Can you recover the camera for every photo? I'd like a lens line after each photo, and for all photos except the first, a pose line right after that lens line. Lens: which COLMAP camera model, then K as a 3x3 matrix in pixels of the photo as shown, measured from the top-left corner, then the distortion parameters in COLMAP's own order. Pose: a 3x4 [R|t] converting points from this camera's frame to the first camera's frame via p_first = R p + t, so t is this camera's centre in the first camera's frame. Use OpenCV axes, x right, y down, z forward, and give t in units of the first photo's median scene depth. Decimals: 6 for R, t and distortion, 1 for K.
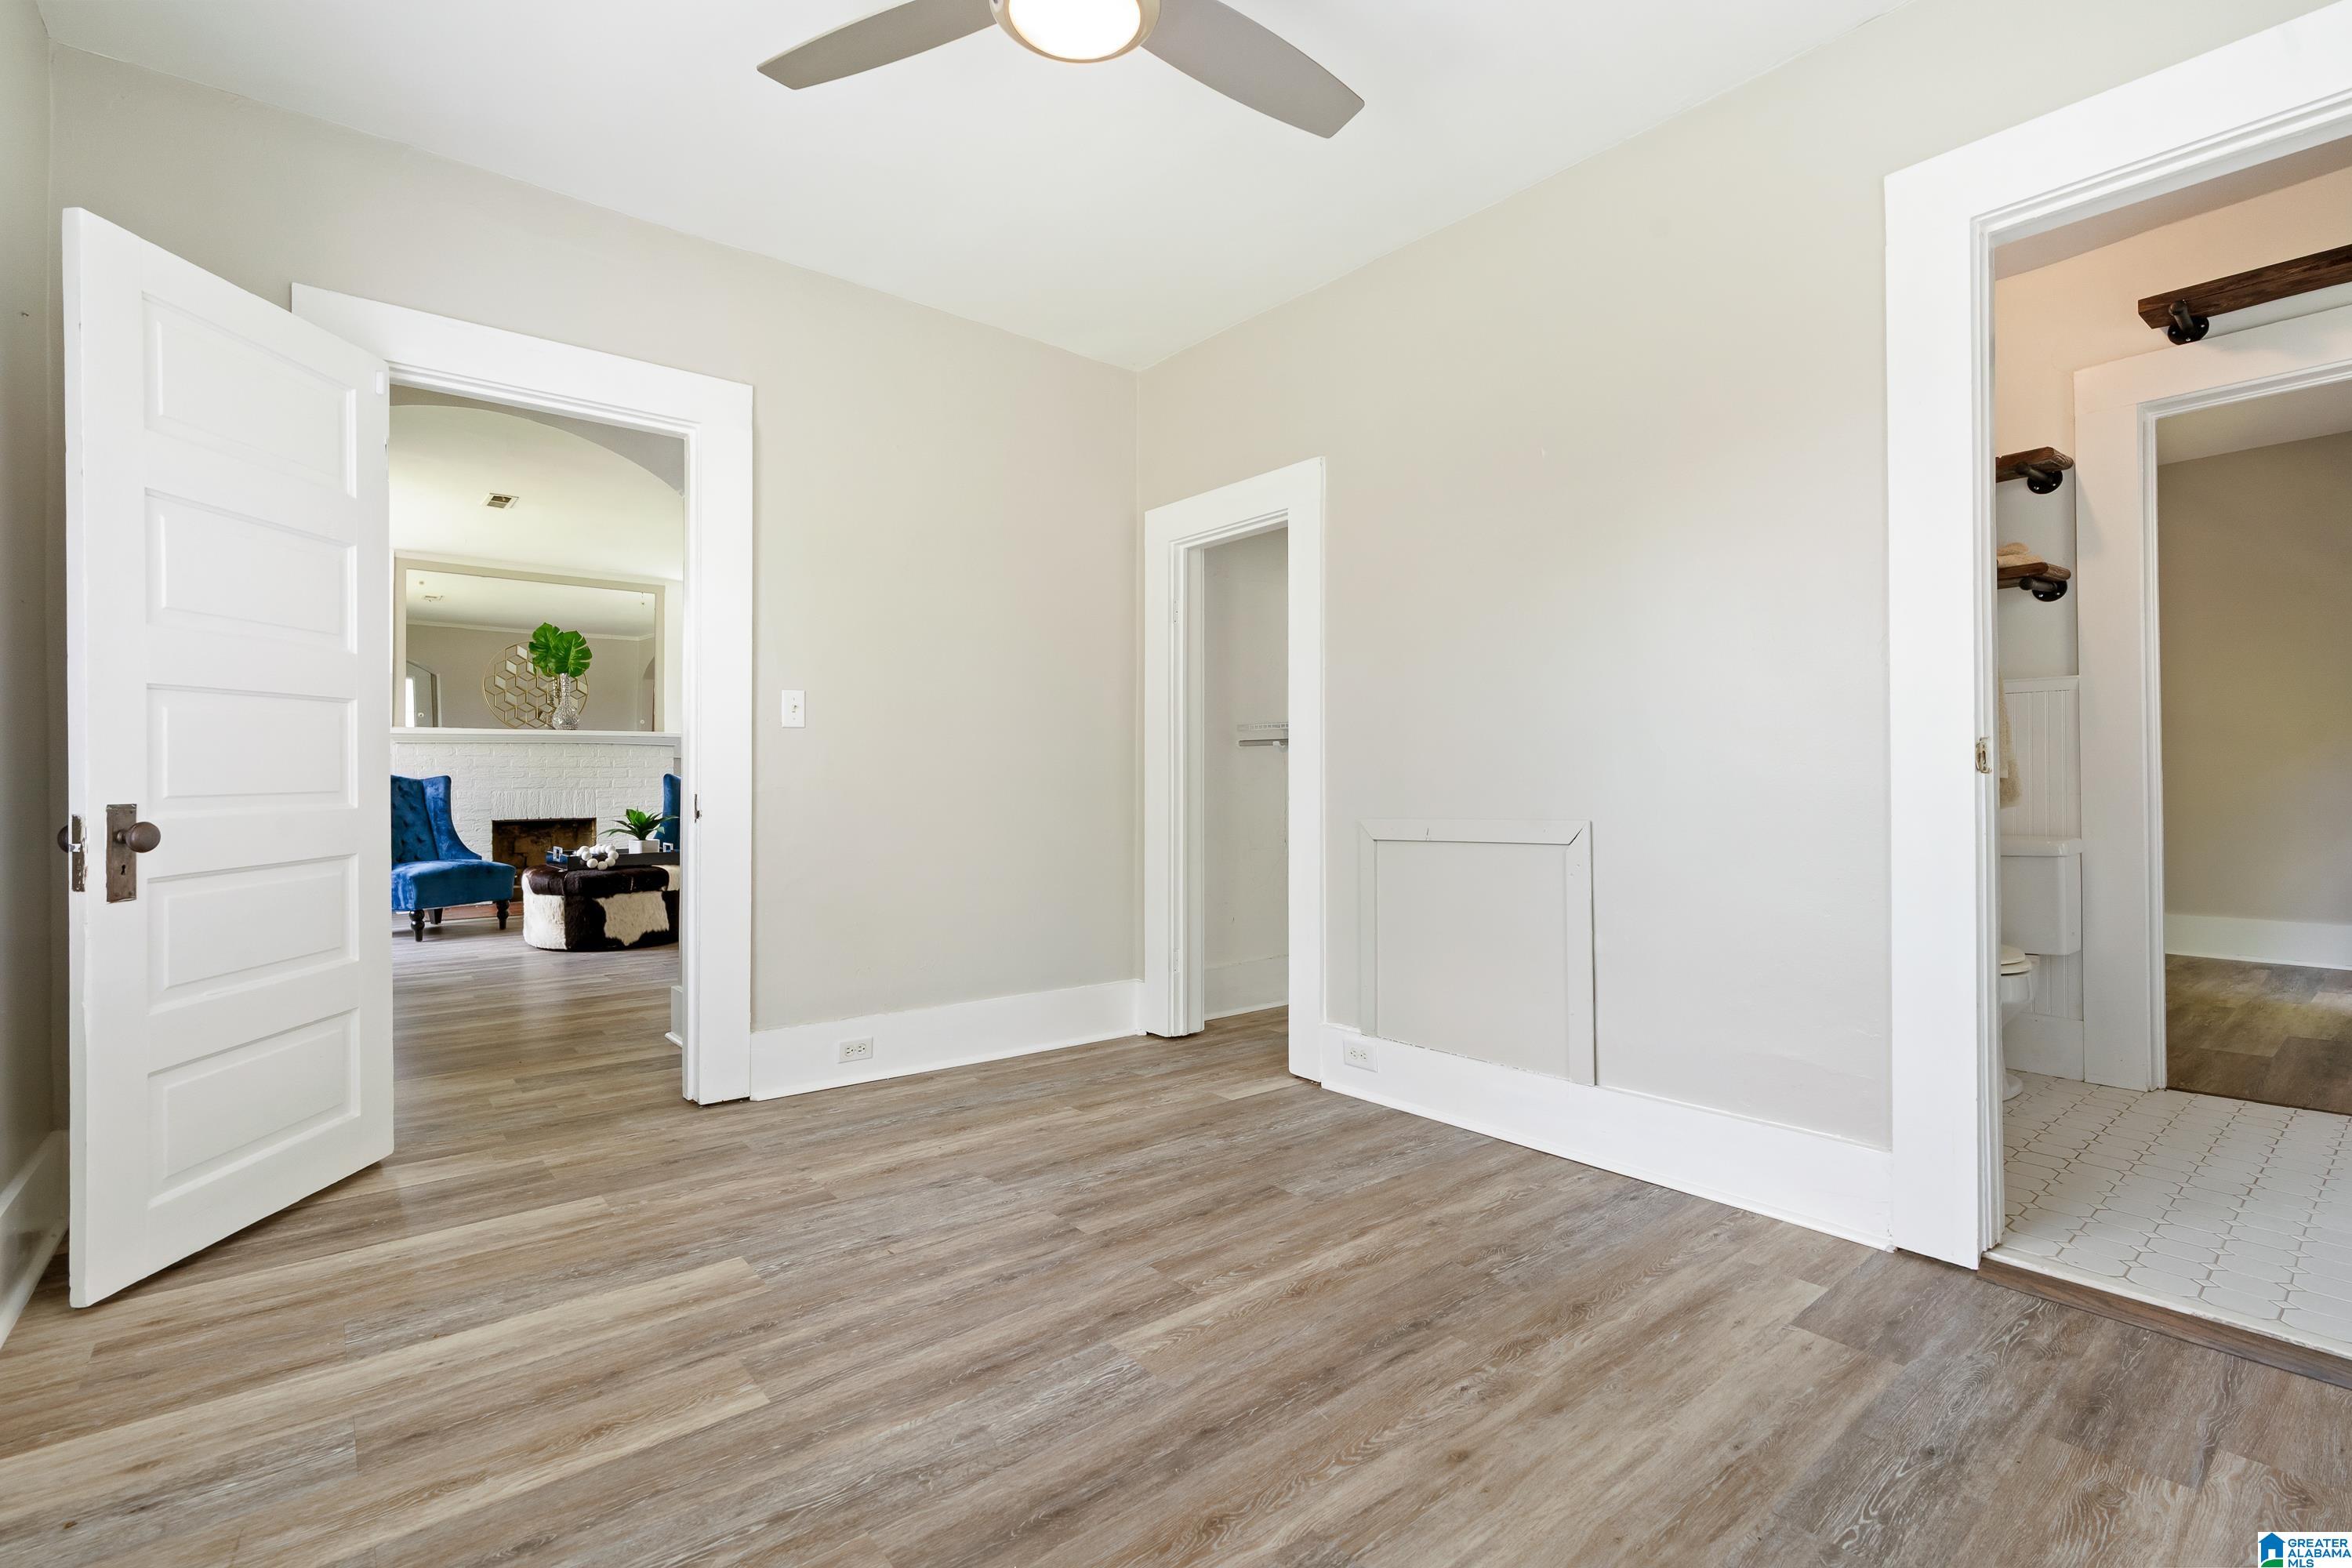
lens RADIAL K [[1080.1, 0, 1174.1], [0, 1080.1, 775.1], [0, 0, 1]] dist [-0.005787, 0.002714]
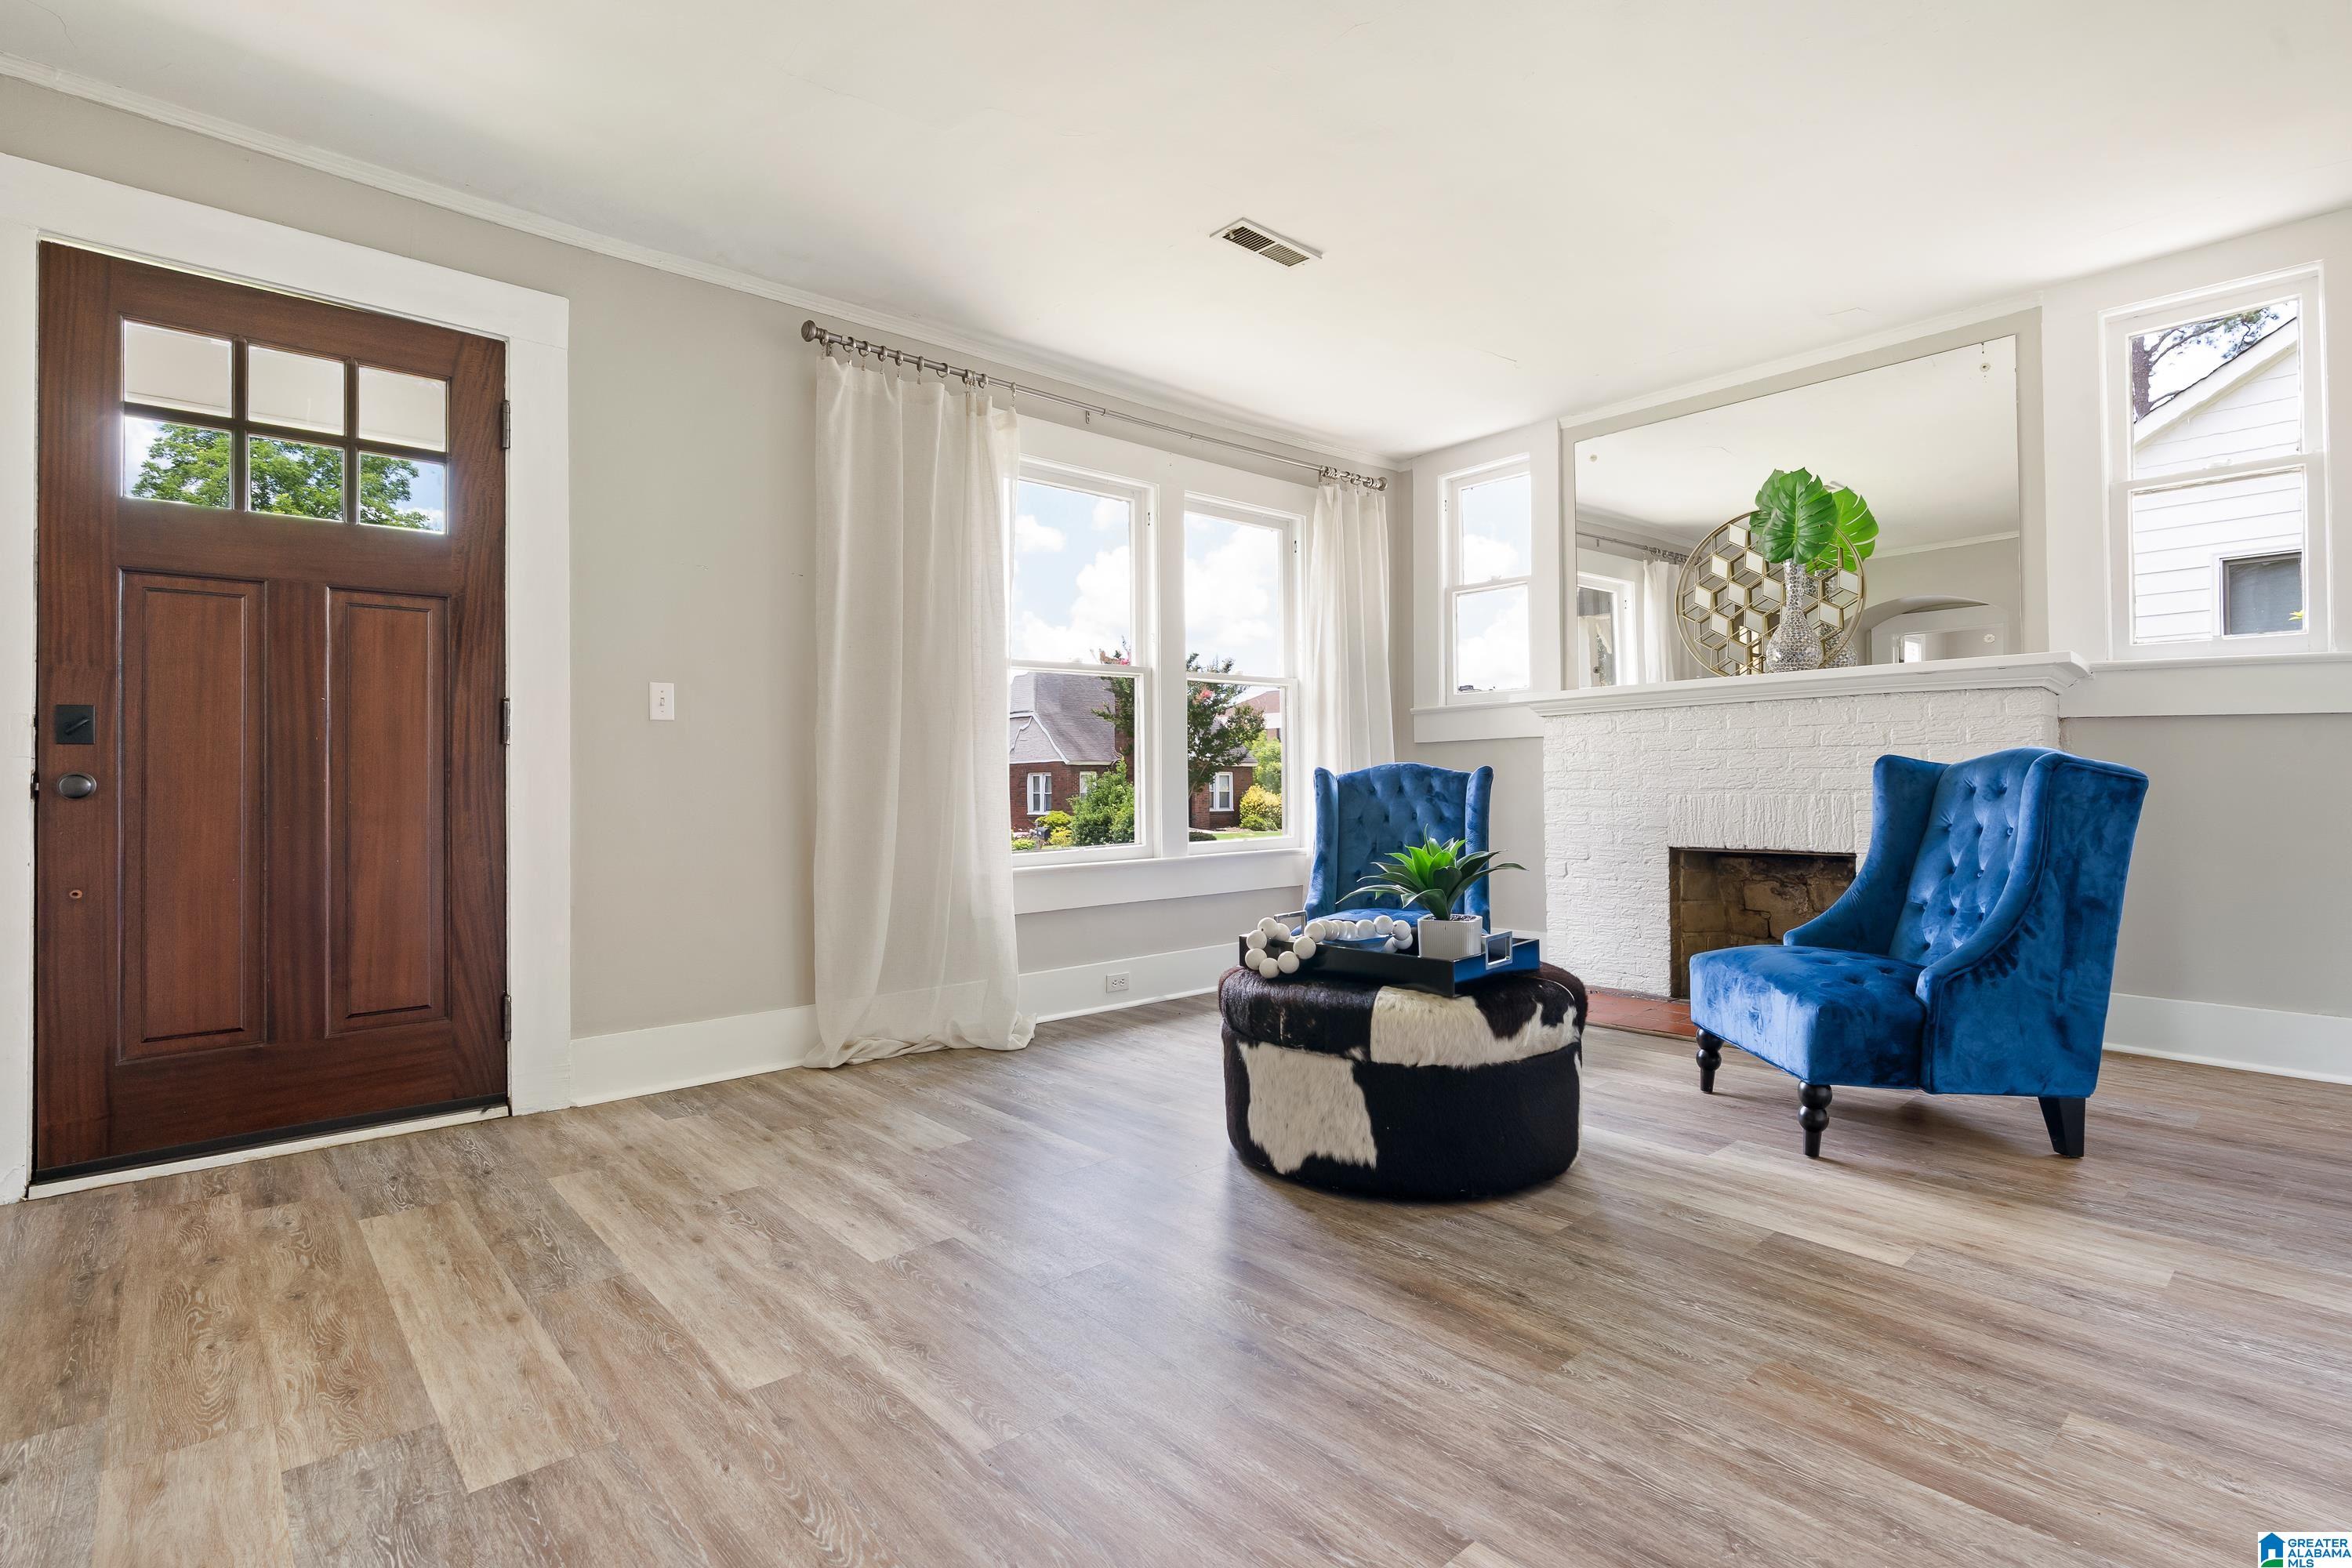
lens RADIAL K [[1147.0, 0, 1174.2], [0, 1147.0, 772.8], [0, 0, 1]] dist [-0.004739, -0.000231]
pose [[0.065537, -0.015748, -0.997726, -0.074391], [0.012111, 0.999814, -0.014985, 0.012194], [0.997777, -0.011101, 0.065716, 0.904257]]
